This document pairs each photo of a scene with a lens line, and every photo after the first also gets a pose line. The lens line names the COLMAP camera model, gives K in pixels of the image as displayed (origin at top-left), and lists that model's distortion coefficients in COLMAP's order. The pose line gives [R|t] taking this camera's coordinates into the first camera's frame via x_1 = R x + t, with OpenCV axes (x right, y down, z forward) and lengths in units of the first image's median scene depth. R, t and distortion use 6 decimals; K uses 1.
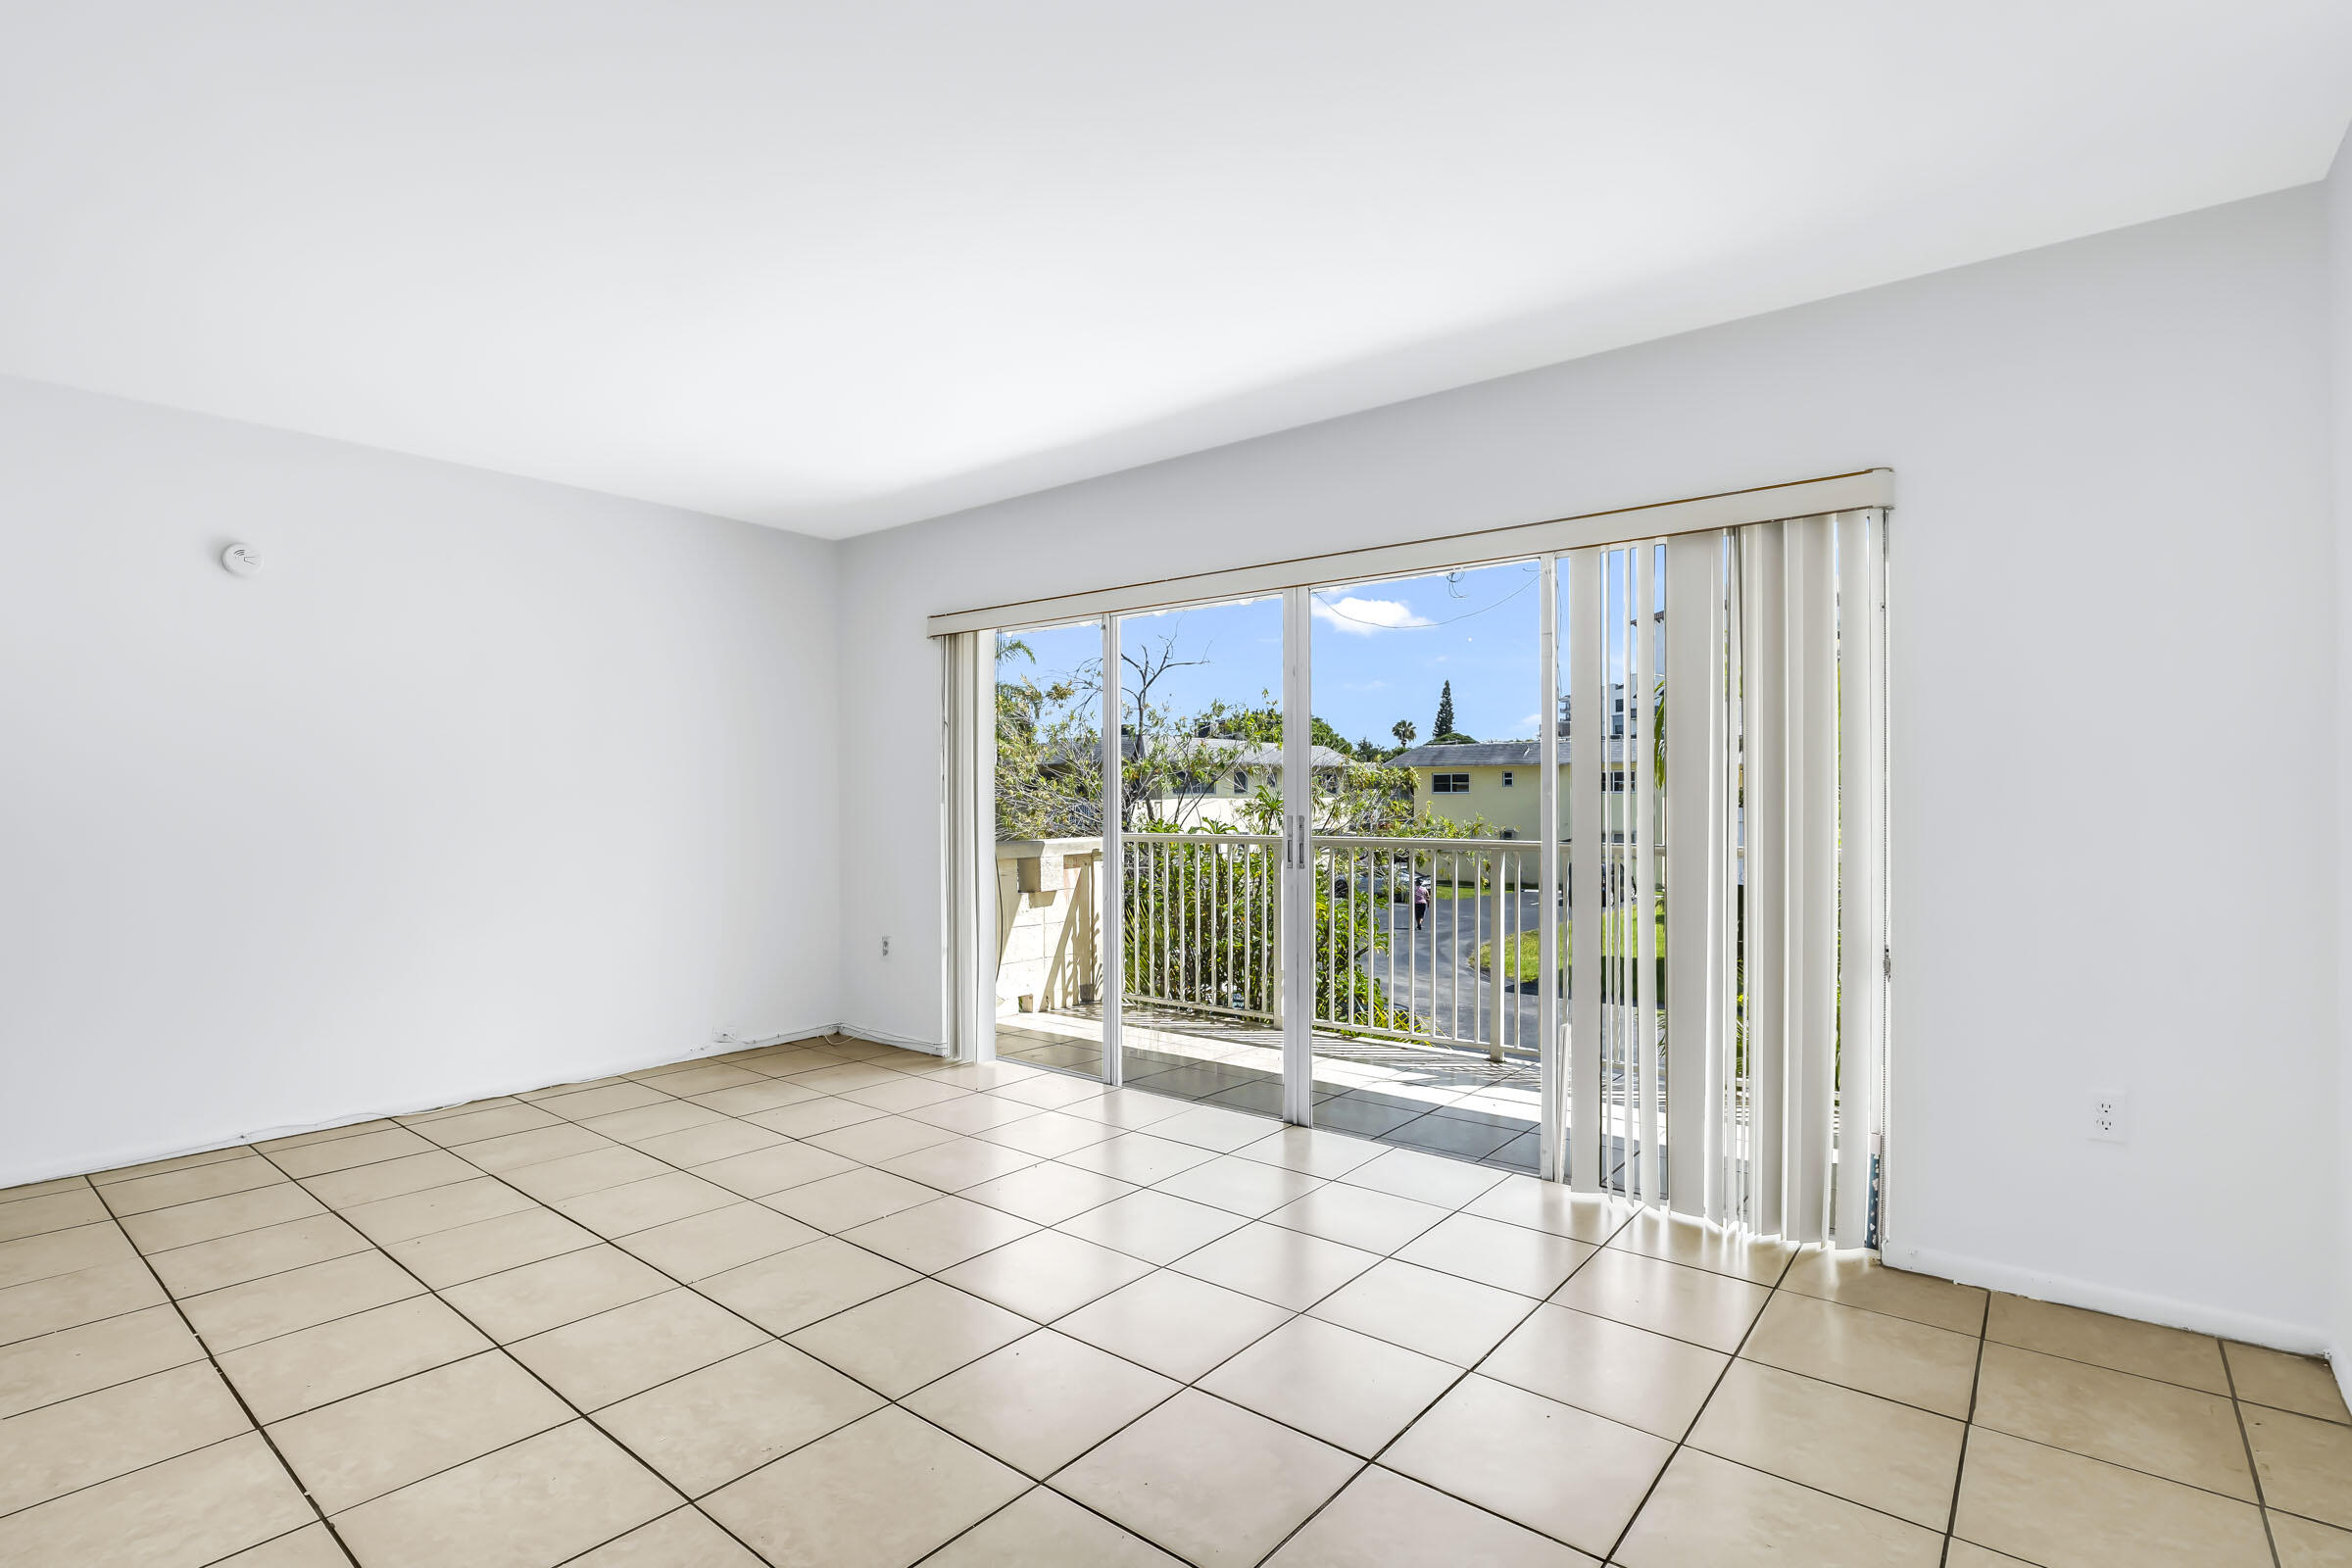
lens RADIAL K [[1112.7, 0, 1160.7], [0, 1112.7, 796.4], [0, 0, 1]] dist [-0.018960, 0.004435]
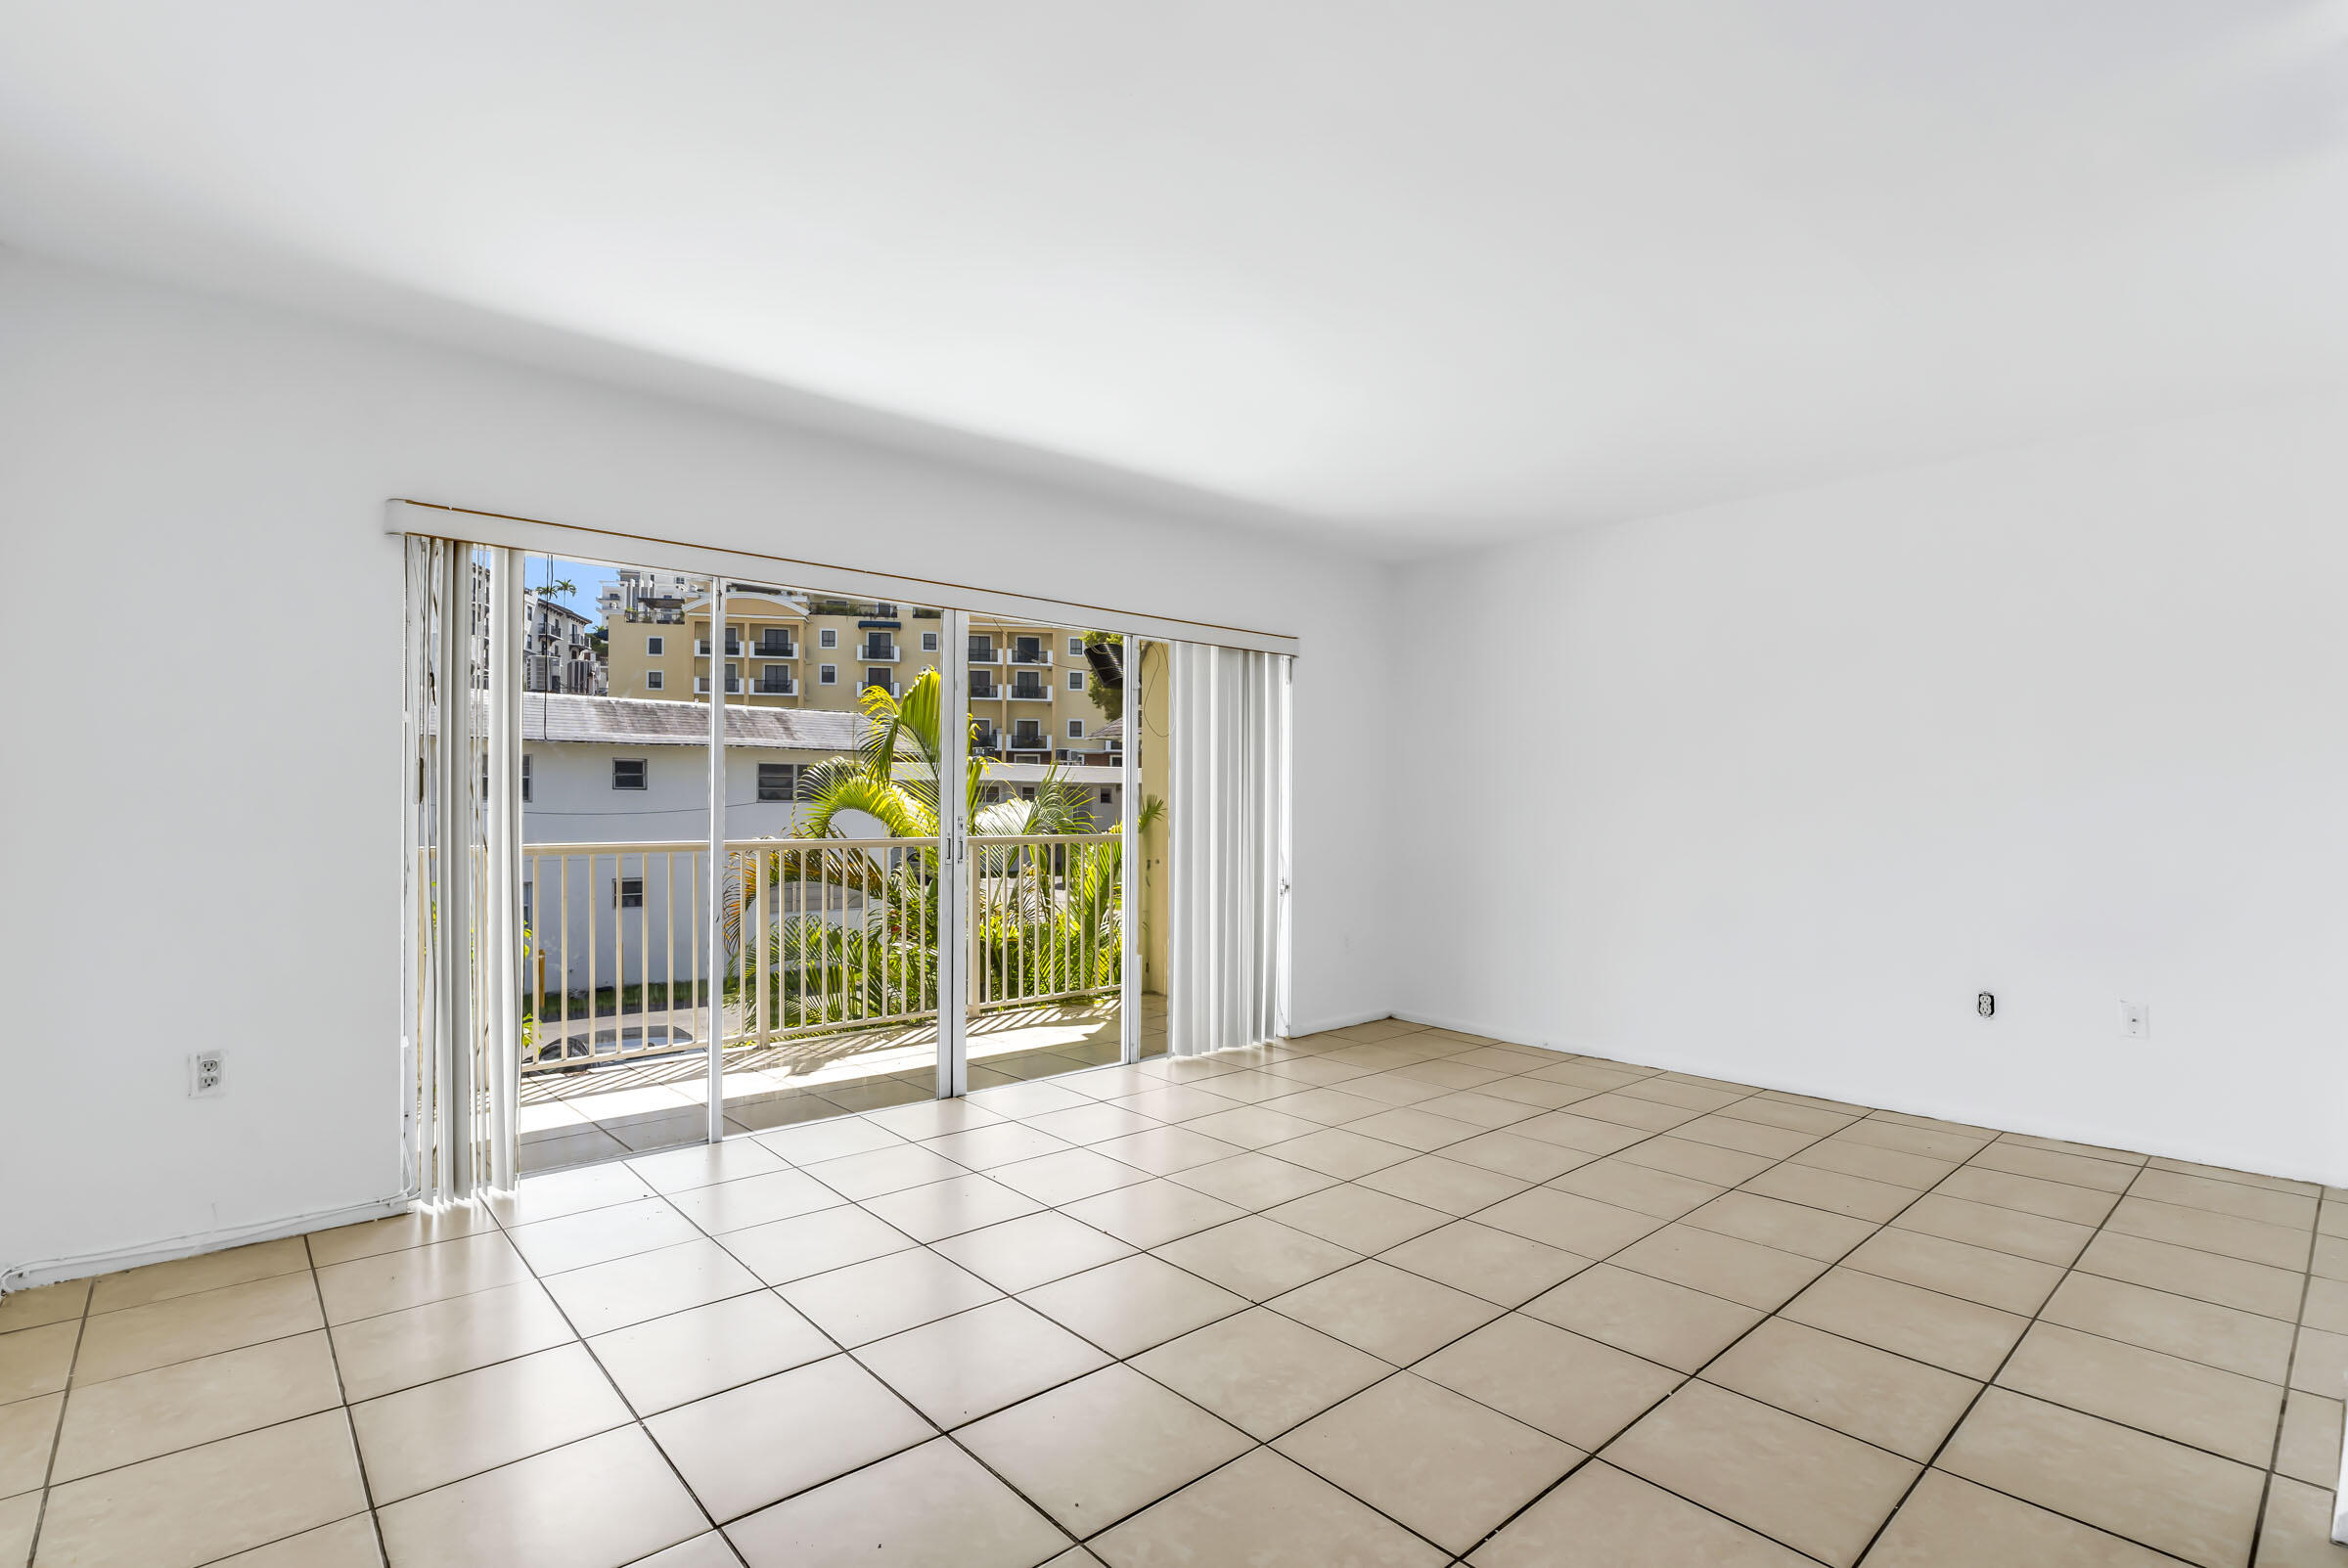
lens RADIAL K [[1110.7, 0, 1162.2], [0, 1110.7, 805.6], [0, 0, 1]] dist [-0.018960, 0.004435]
pose [[0.171898, -0.000114, 0.985115, -0.754143], [-0.006454, 0.999978, 0.001242, 0.003191], [-0.985094, -0.006572, 0.171893, 0.496807]]
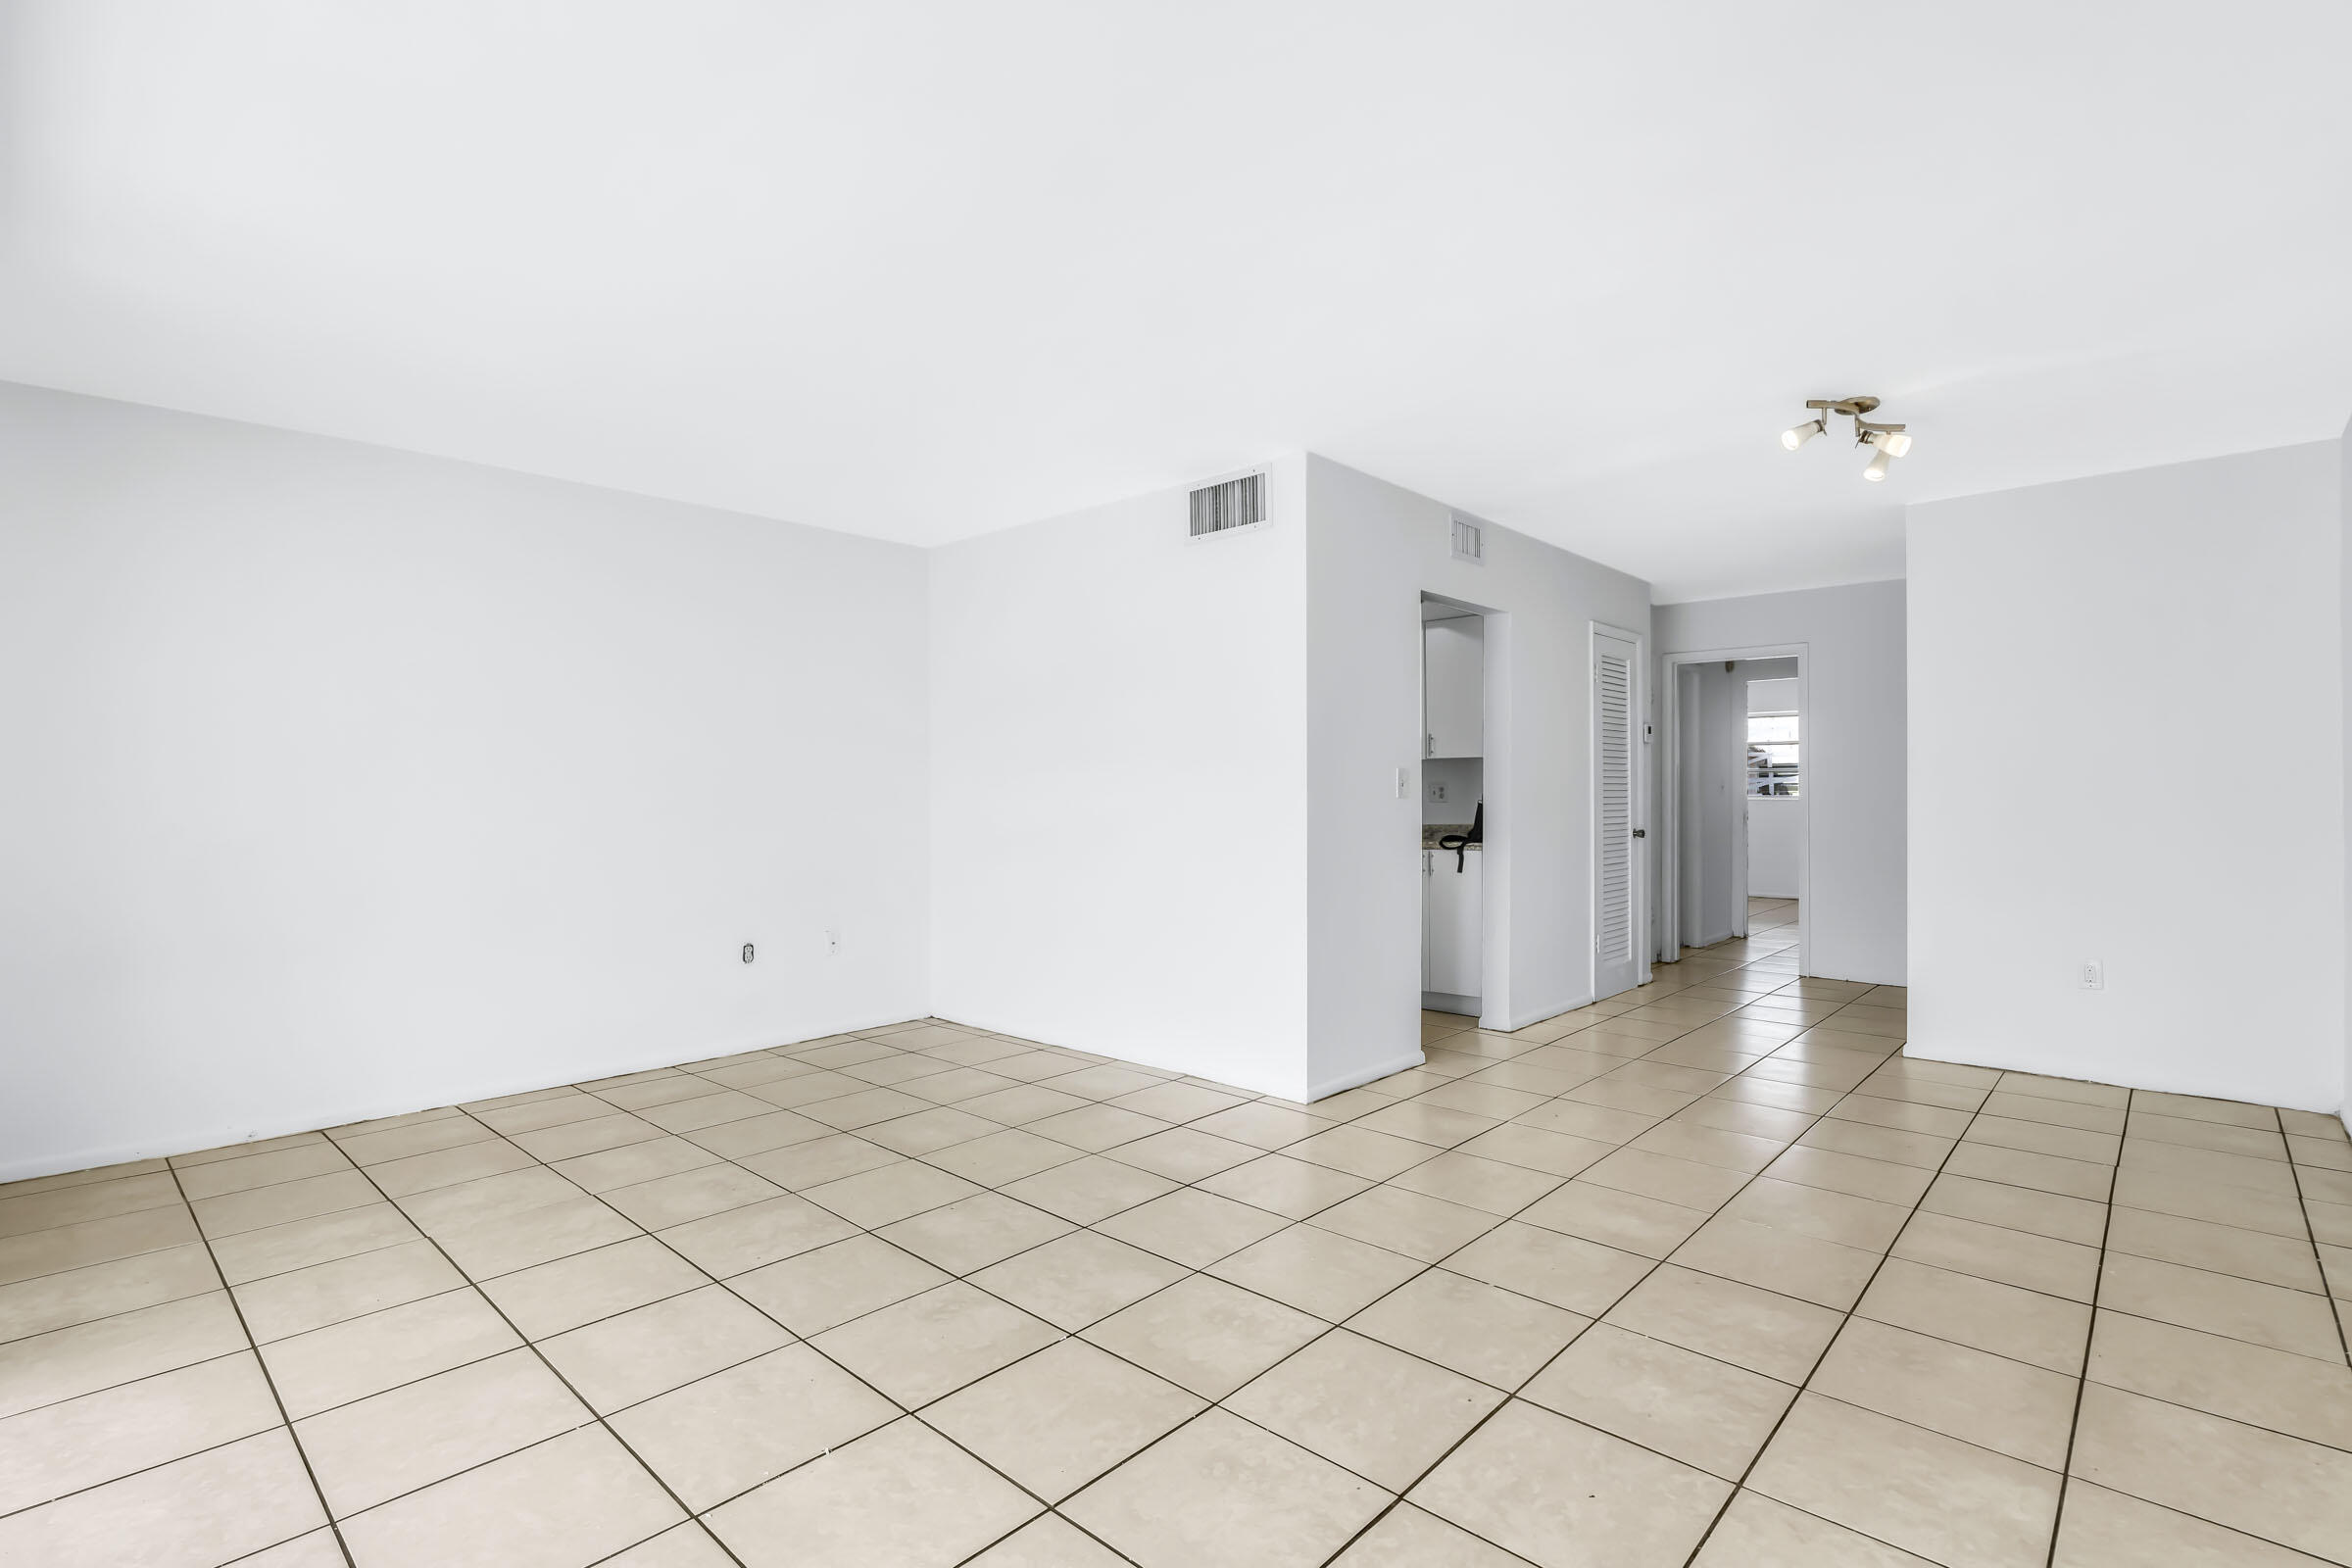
lens RADIAL K [[1112.7, 0, 1183.9], [0, 1112.7, 784.7], [0, 0, 1]] dist [-0.018960, 0.004435]
pose [[-0.997718, 0.001046, 0.067509, -0.307137], [0.000630, 0.999981, -0.006182, 0.000517], [-0.067514, -0.006125, -0.997700, 1.031071]]
